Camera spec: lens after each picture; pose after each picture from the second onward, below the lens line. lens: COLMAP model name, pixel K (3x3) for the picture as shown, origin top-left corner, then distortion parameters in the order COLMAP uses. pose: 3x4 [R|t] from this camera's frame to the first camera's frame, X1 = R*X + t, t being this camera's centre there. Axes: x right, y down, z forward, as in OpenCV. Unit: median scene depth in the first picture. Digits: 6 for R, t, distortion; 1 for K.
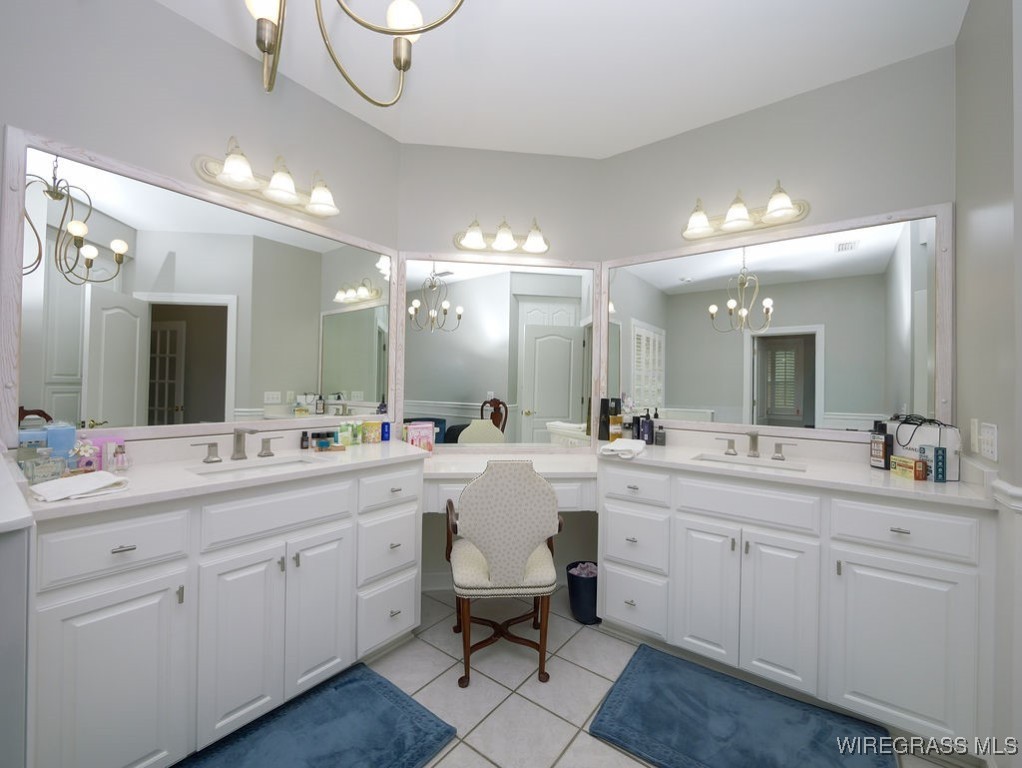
lens RADIAL K [[418.3, 0, 511.0], [0, 418.3, 384.0], [0, 0, 1]] dist [-0.012649, 0.000036]
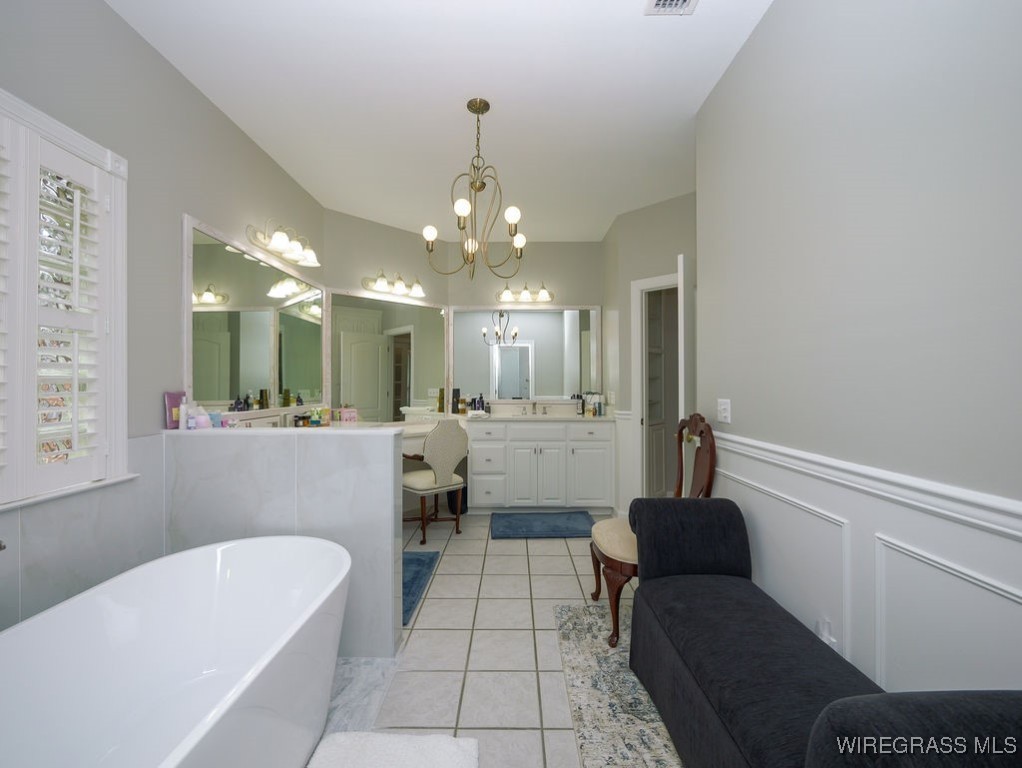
lens RADIAL K [[418.3, 0, 511.0], [0, 418.3, 384.0], [0, 0, 1]] dist [-0.012649, 0.000036]
pose [[0.805385, -0.021141, 0.592375, -0.861713], [0.014773, 0.999769, 0.015595, -0.009055], [-0.592568, -0.003809, 0.805512, -0.704513]]
